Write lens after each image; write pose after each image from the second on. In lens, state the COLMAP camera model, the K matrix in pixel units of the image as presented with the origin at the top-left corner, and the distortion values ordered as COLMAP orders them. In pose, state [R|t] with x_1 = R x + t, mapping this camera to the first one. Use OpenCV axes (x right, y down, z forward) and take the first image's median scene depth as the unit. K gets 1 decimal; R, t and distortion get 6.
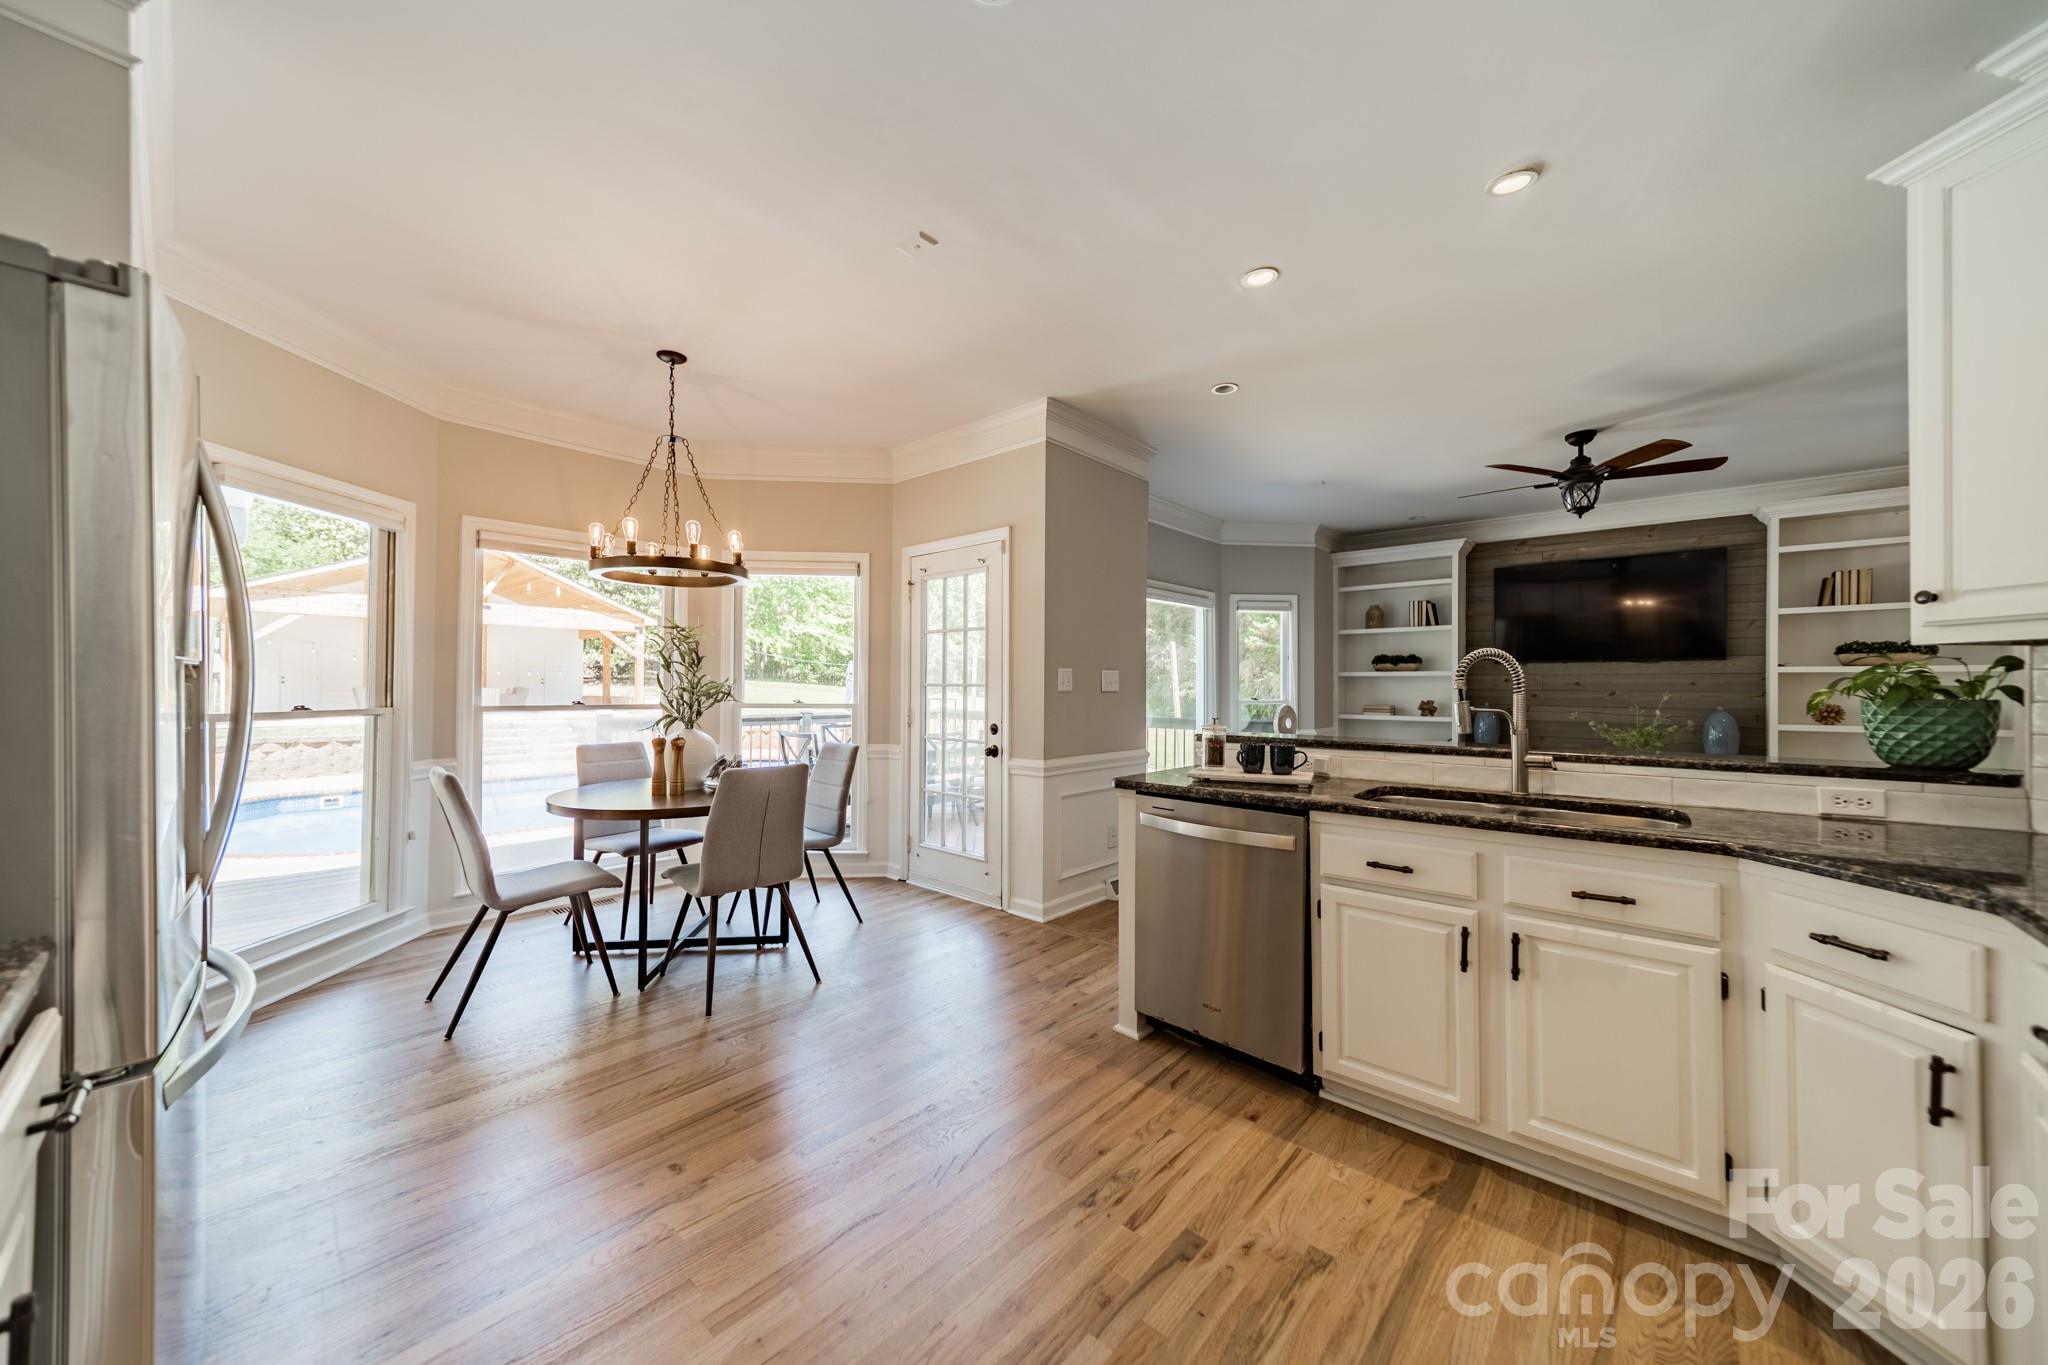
lens RADIAL K [[727.2, 0, 1031.1], [0, 727.2, 685.8], [0, 0, 1]] dist [0.009897, -0.000142]
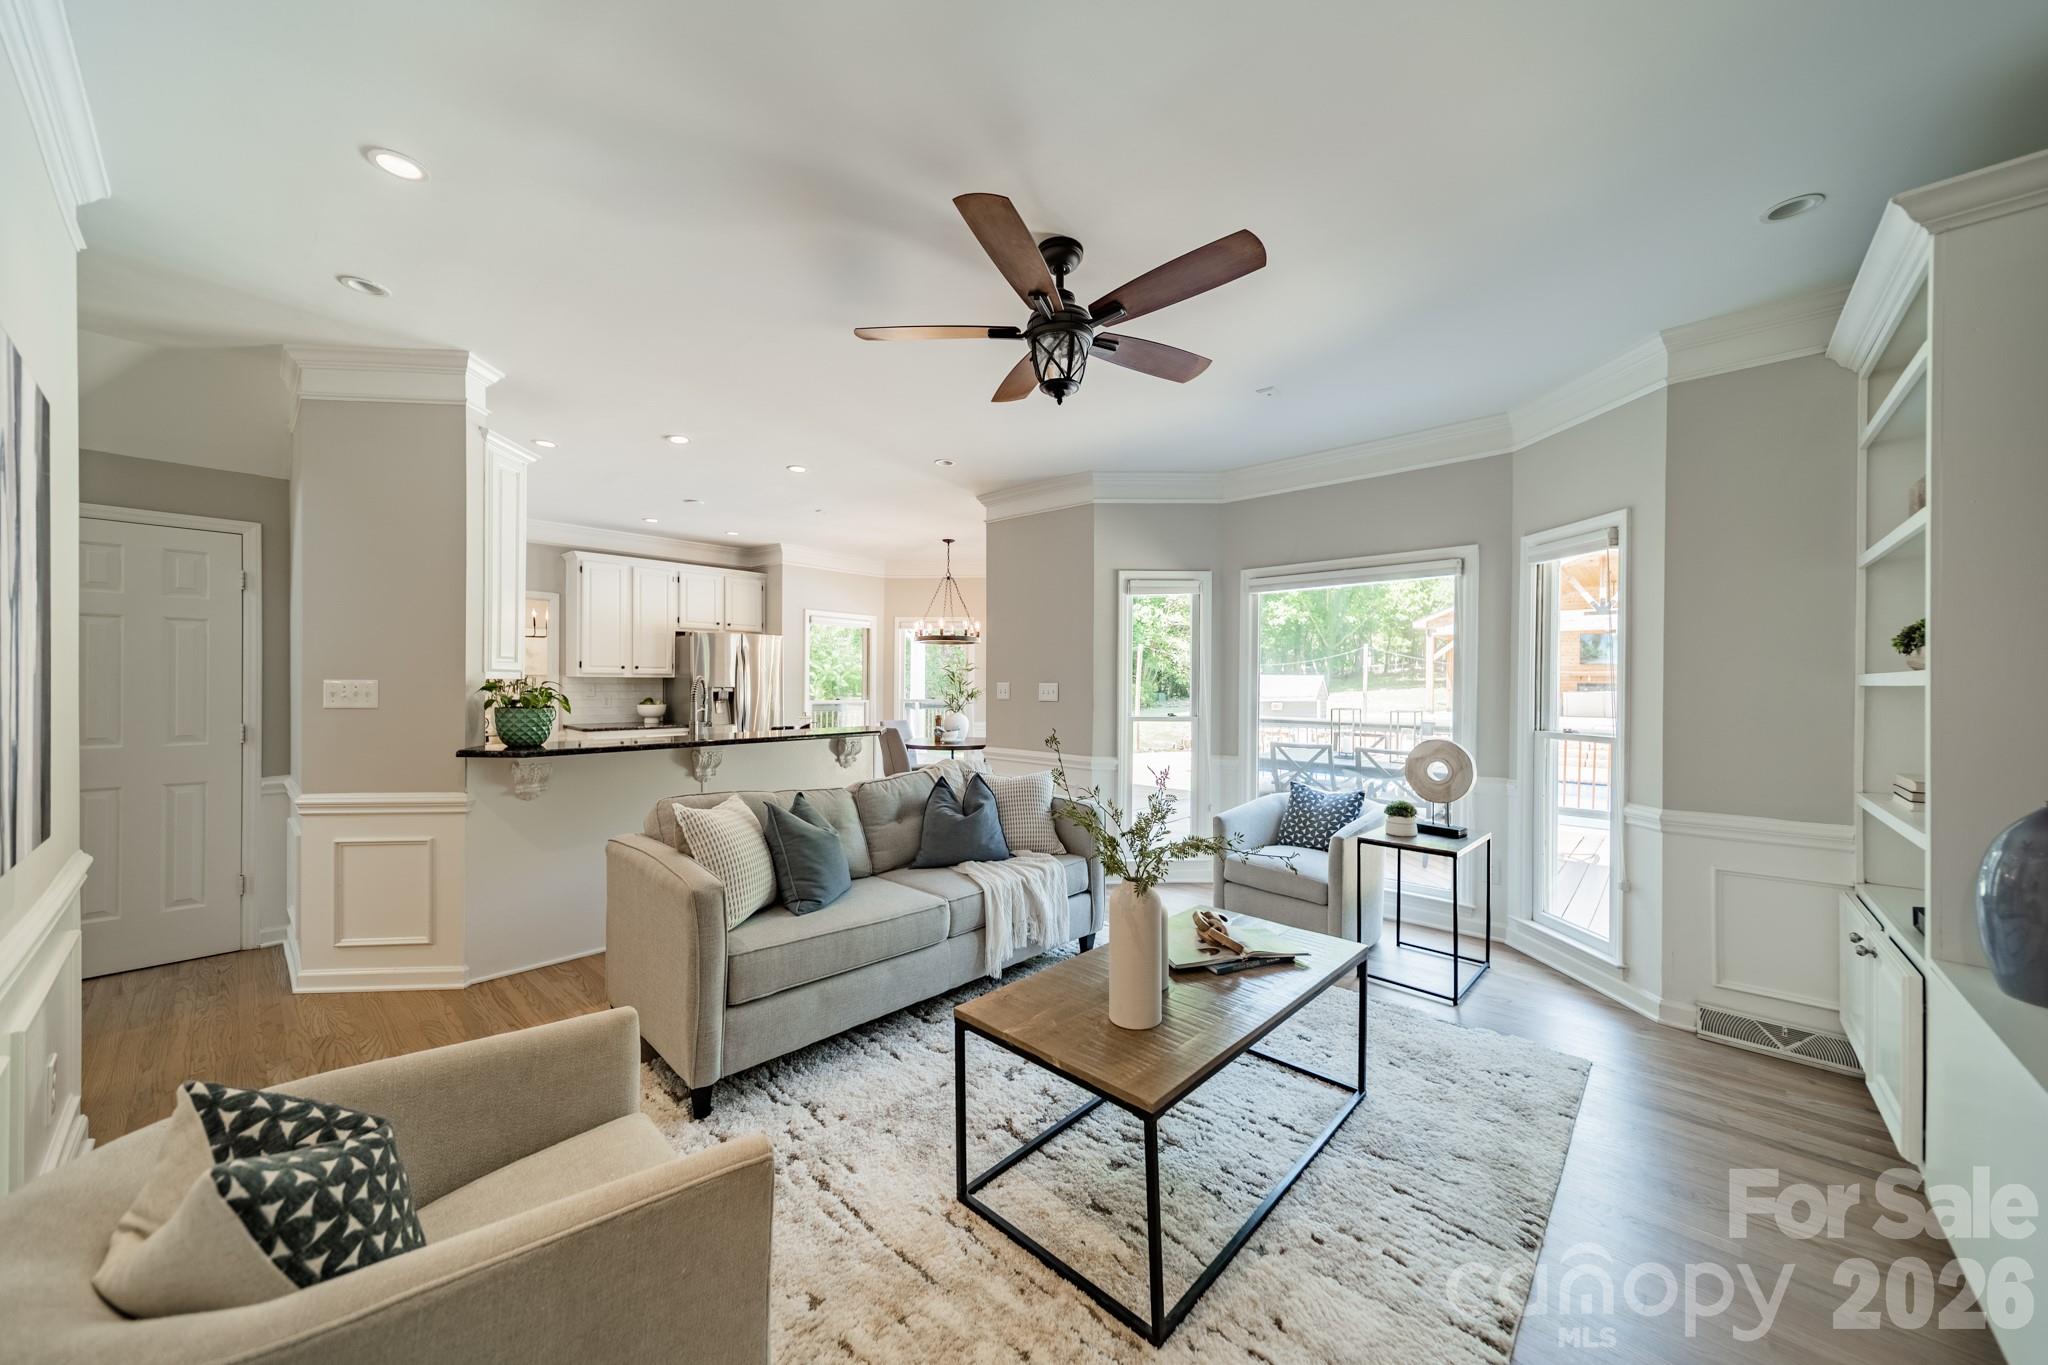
lens RADIAL K [[730.1, 0, 1022.6], [0, 730.1, 684.8], [0, 0, 1]] dist [0.009216, 0.000092]
pose [[-0.016134, 0.000546, -0.999870, 1.413361], [-0.006138, 0.999981, 0.000645, -0.020440], [0.999851, 0.006147, -0.016130, 1.058671]]
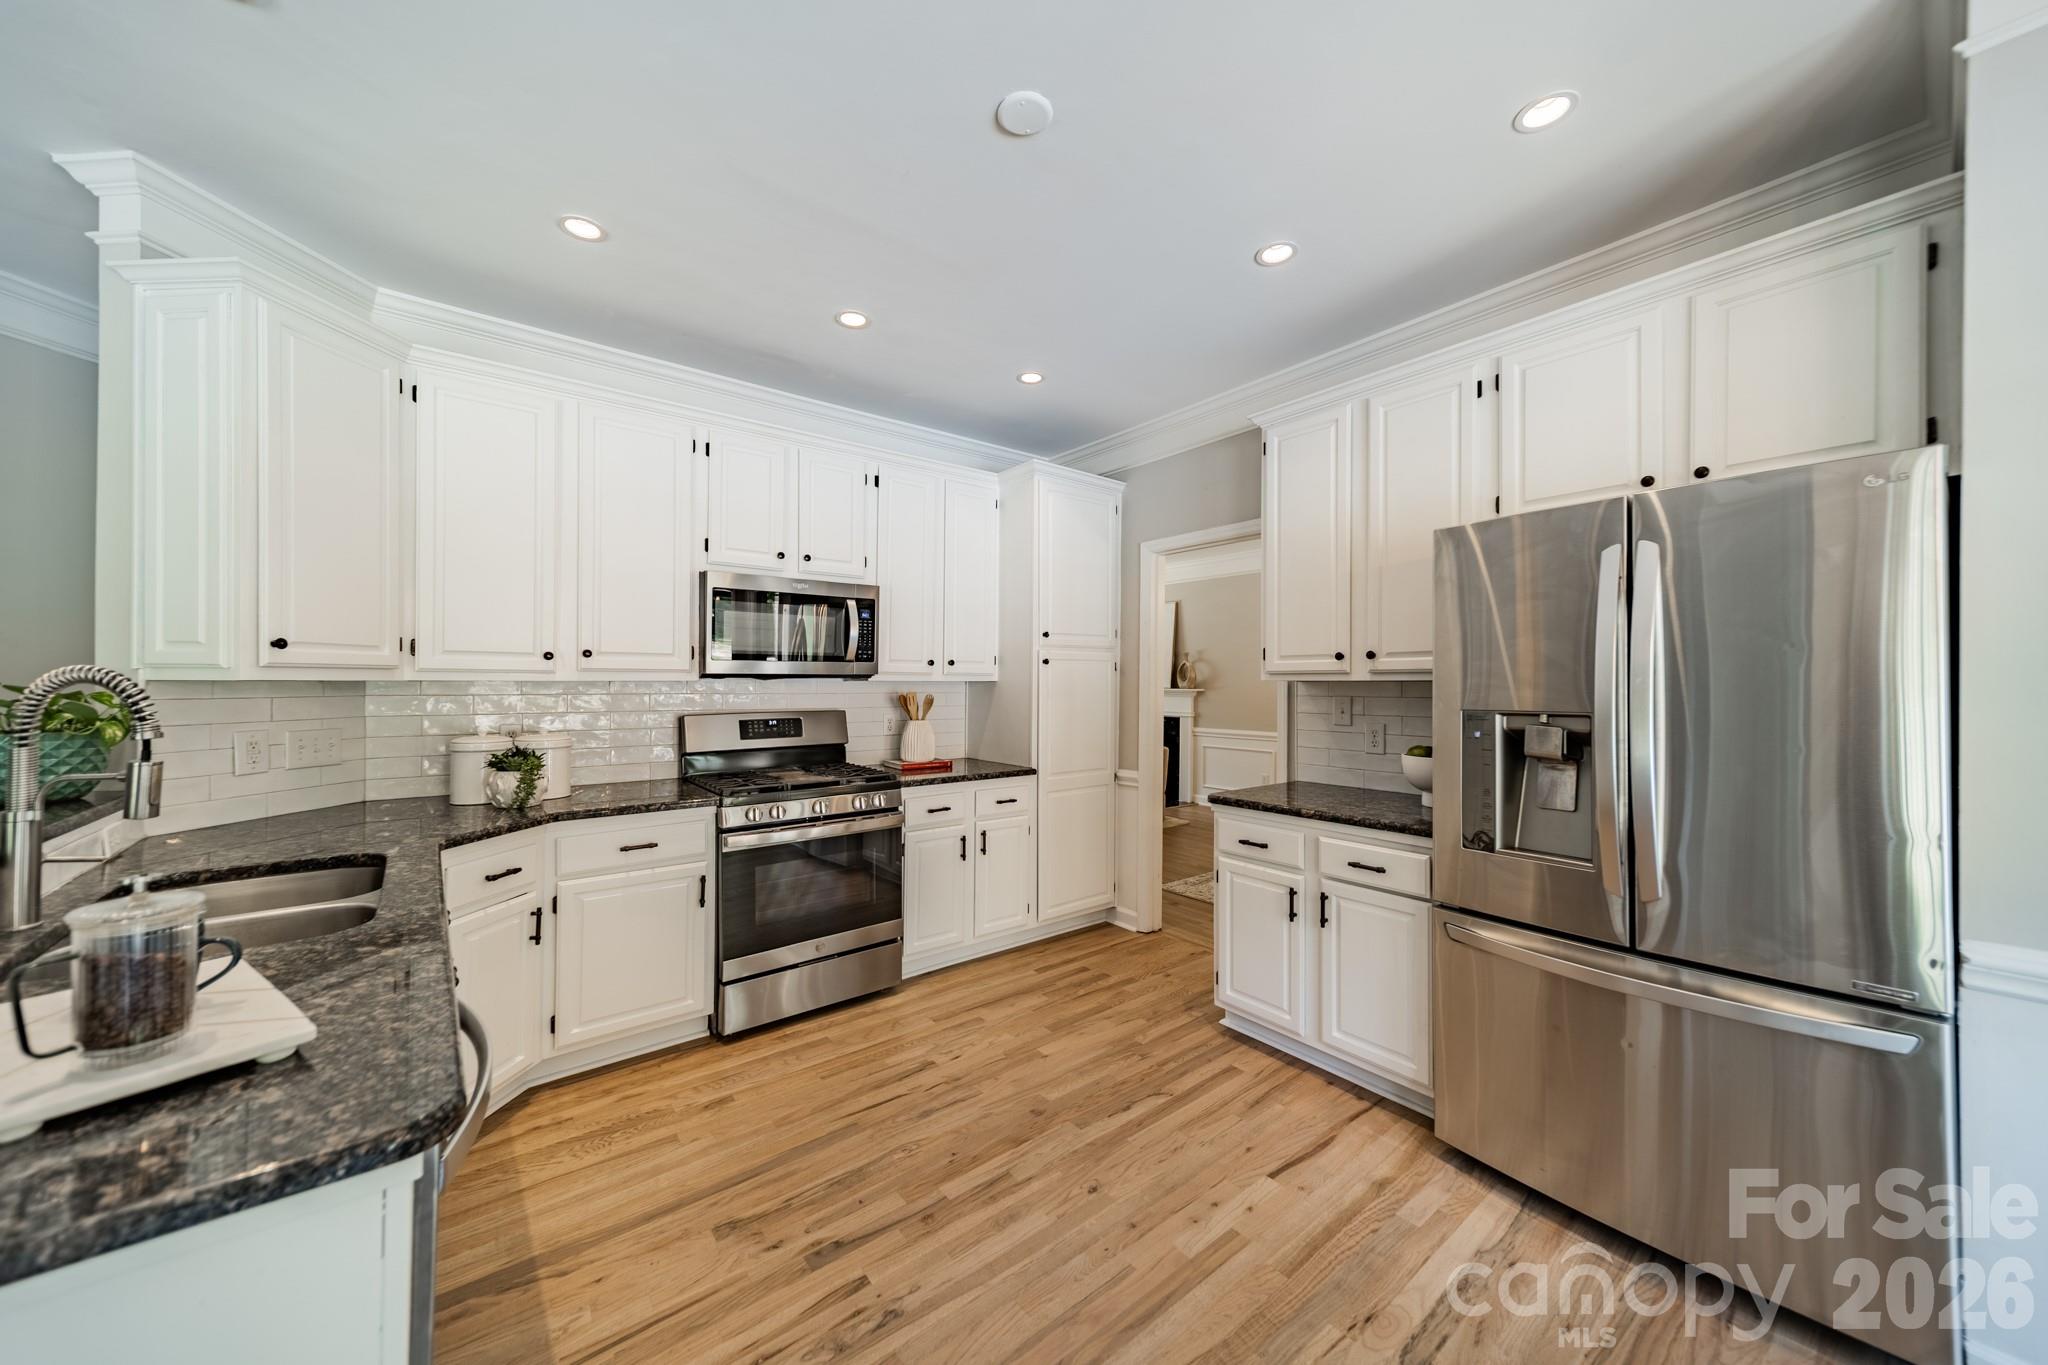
lens RADIAL K [[723.5, 0, 1027.5], [0, 723.5, 684.7], [0, 0, 1]] dist [0.007655, 0.000202]
pose [[-0.985528, -0.007874, 0.169331, -0.101508], [-0.008341, 0.999963, -0.002051, -0.023912], [-0.169309, -0.003434, -0.985557, 0.825496]]
